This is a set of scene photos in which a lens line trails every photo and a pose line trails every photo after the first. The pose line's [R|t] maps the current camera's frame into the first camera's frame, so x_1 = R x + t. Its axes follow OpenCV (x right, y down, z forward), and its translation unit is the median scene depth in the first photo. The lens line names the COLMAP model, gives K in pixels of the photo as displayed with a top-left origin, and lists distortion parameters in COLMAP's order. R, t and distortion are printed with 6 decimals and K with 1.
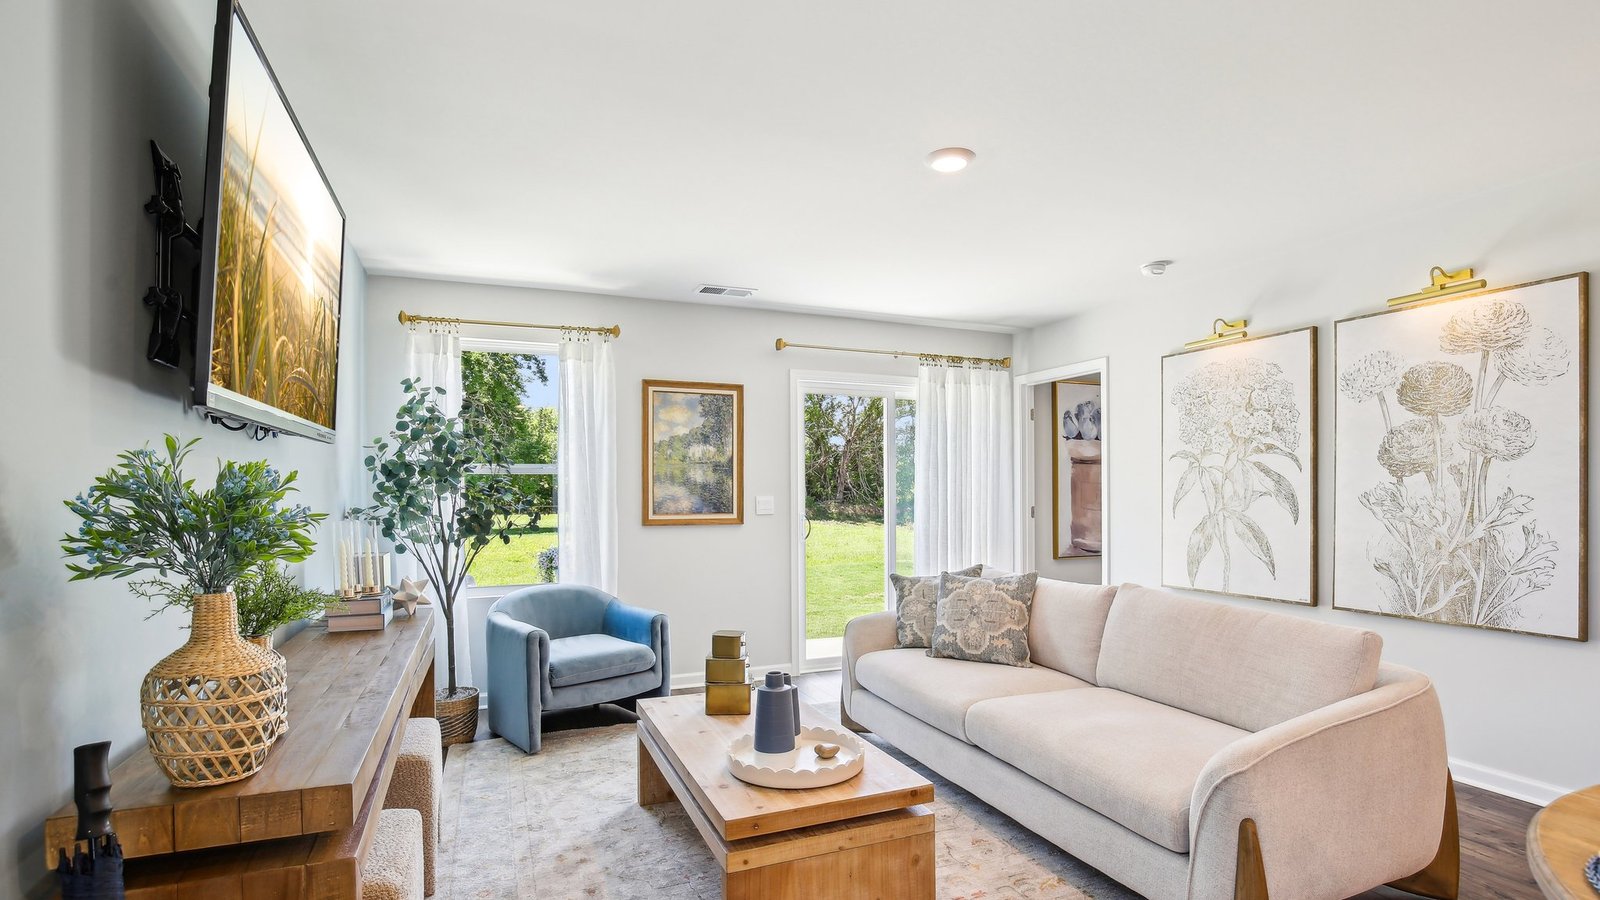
lens RADIAL K [[763.7, 0, 824.0], [0, 763.7, 504.8], [0, 0, 1]] dist [-0.025949, 0.000852]
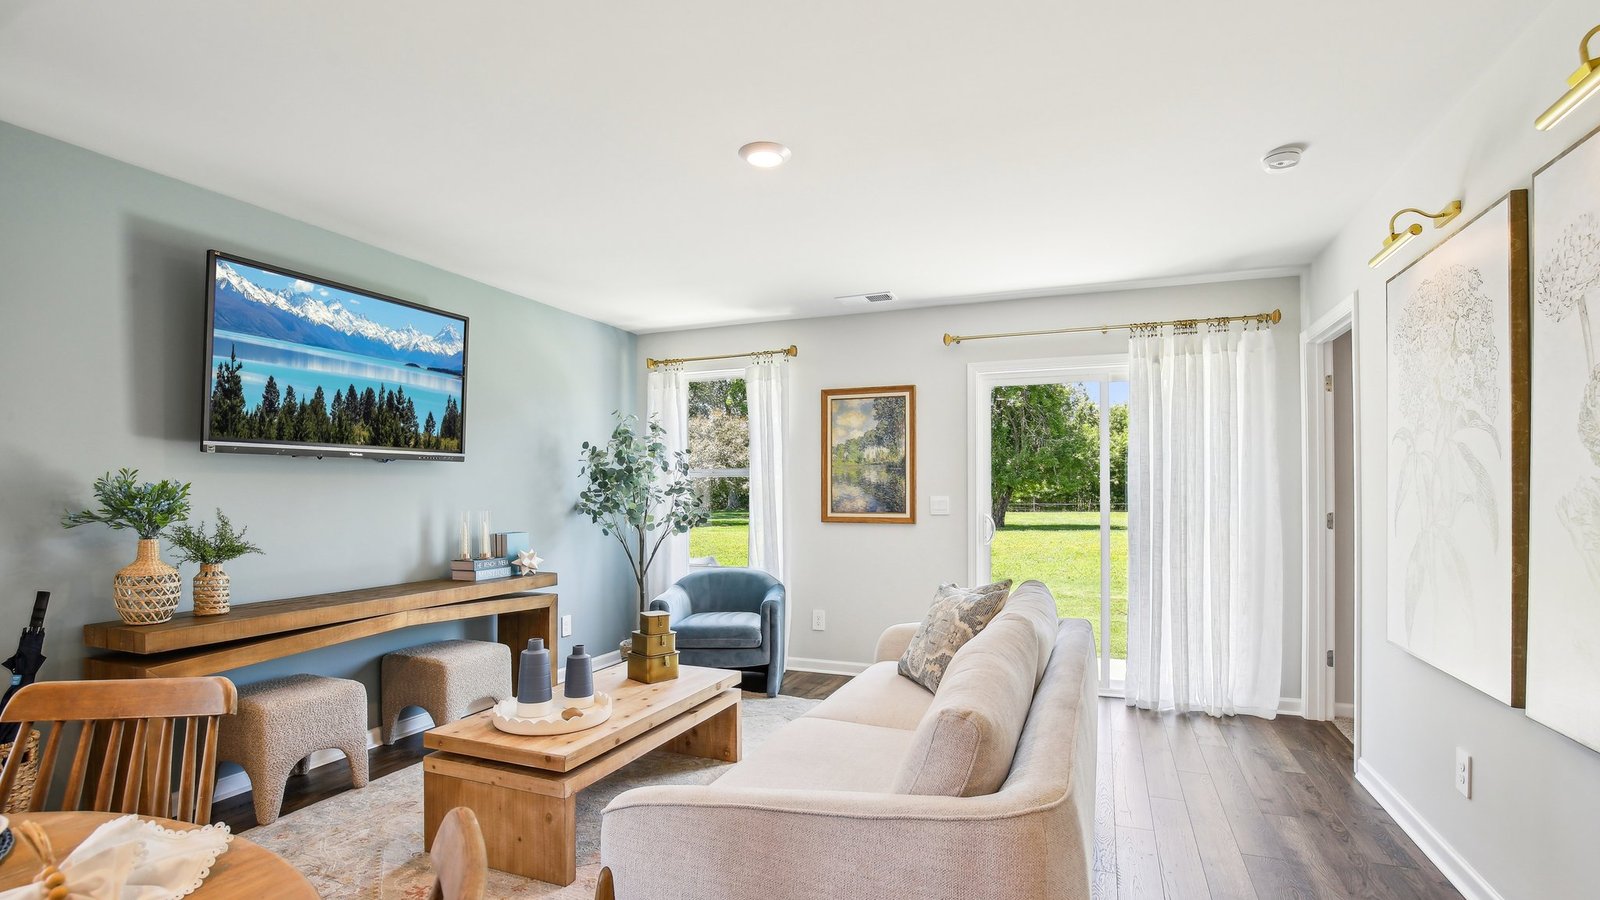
lens RADIAL K [[746.9, 0, 787.4], [0, 746.9, 495.3], [0, 0, 1]] dist [-0.029872, 0.000473]
pose [[0.705102, 0.006081, -0.709080, 0.593181], [-0.013151, 0.999903, -0.004502, -0.007099], [0.708984, 0.012500, 0.705114, 0.240030]]
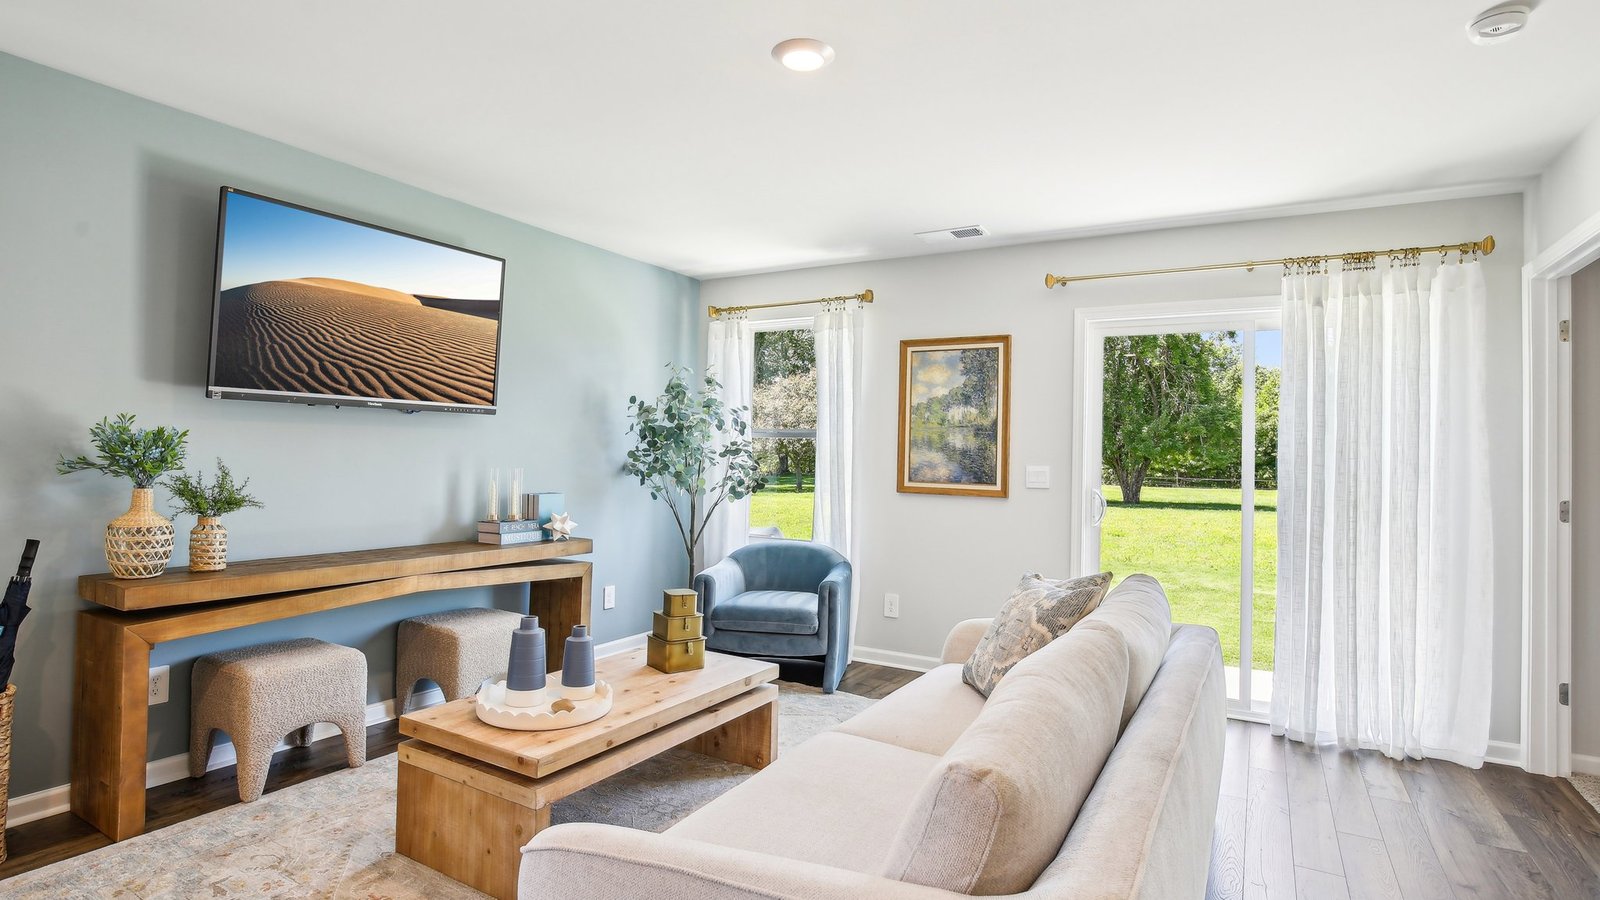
lens RADIAL K [[798.4, 0, 766.1], [0, 798.4, 442.3], [0, 0, 1]] dist [-0.028088, 0.006663]
pose [[0.583895, 0.005126, -0.811813, 0.576073], [-0.039365, 0.998983, -0.022005, -0.008294], [0.810874, 0.044806, 0.583503, 0.331707]]
